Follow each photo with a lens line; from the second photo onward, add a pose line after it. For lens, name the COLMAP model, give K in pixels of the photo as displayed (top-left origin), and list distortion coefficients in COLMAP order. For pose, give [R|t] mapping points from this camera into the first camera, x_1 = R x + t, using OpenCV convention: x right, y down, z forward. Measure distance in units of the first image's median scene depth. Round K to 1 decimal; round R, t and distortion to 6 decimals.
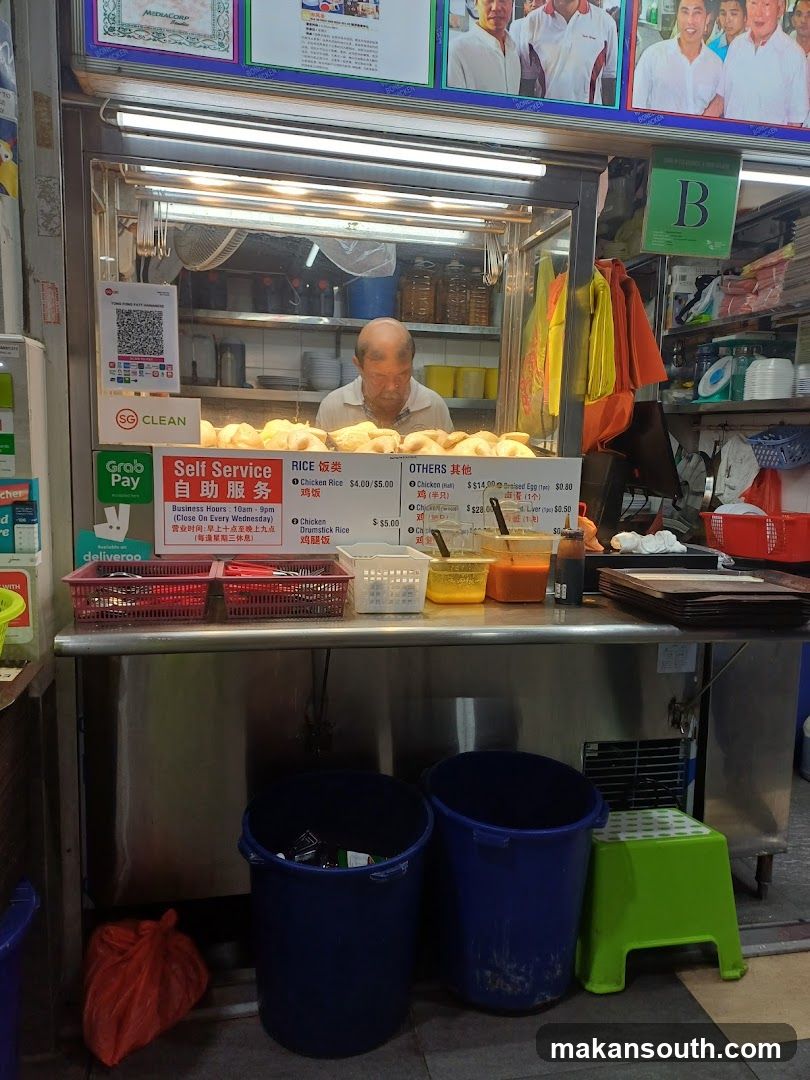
lens RADIAL K [[819.2, 0, 409.1], [0, 819.2, 568.6], [0, 0, 1]] dist [0.116273, -0.101794]
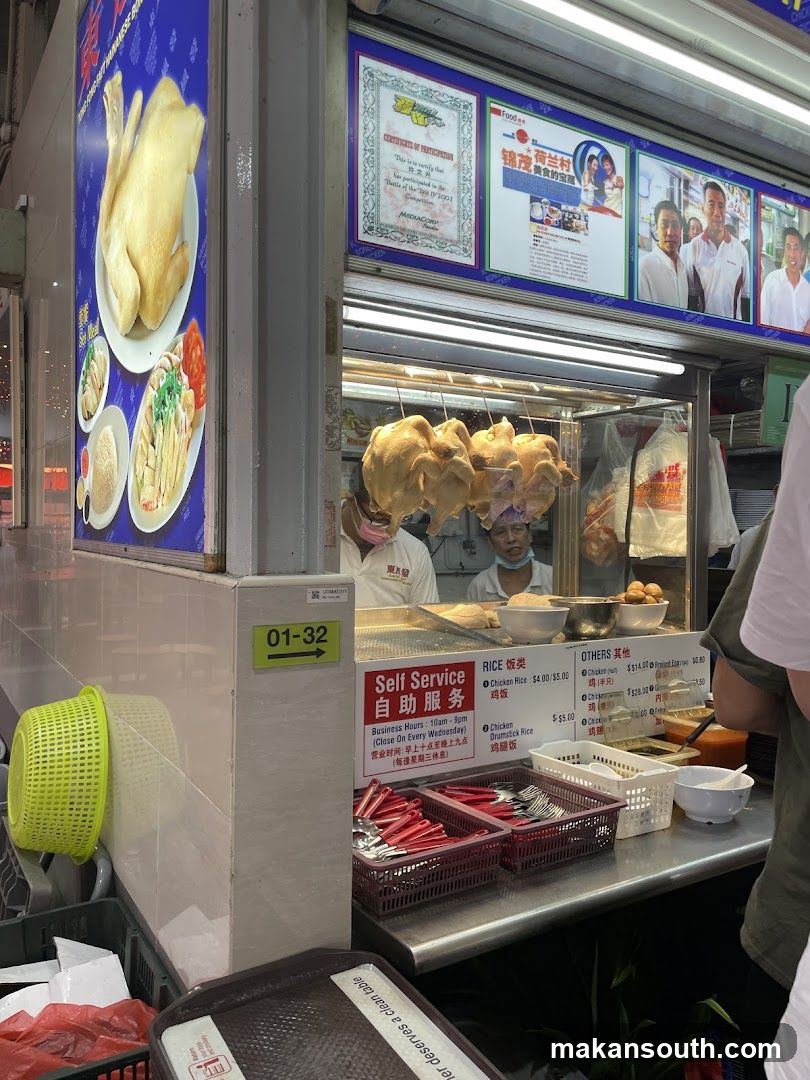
lens RADIAL K [[832.7, 0, 405.0], [0, 832.7, 540.0], [0, 0, 1]] dist [0.075272, -0.112903]
pose [[0.941036, -0.027612, 0.337177, -0.542560], [0.070692, 0.990711, -0.116165, -0.167230], [-0.330838, 0.133151, 0.934247, 0.157336]]
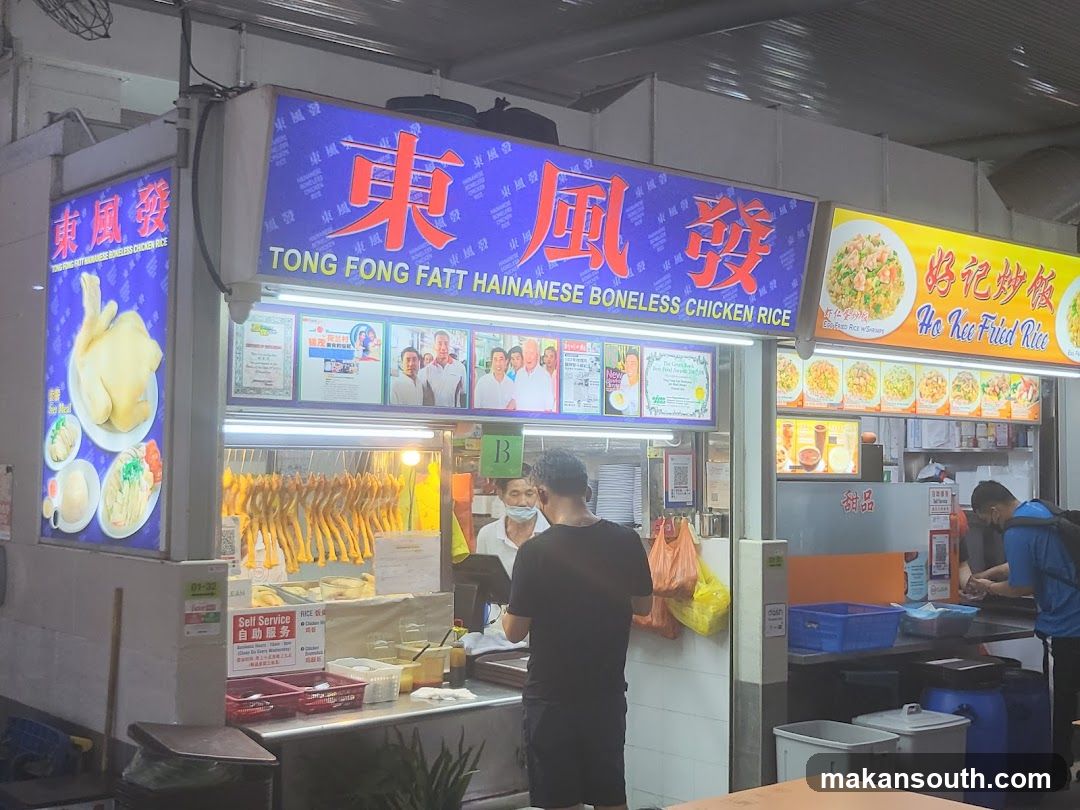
lens RADIAL K [[1480.6, 0, 540.0], [0, 1480.6, 405.0], [0, 0, 1]] dist [0.107010, -1.040321]
pose [[0.869790, -0.001535, 0.493420, -1.188724], [0.096251, 0.981313, -0.166616, 0.001026], [-0.483943, 0.192413, 0.853684, -1.803874]]
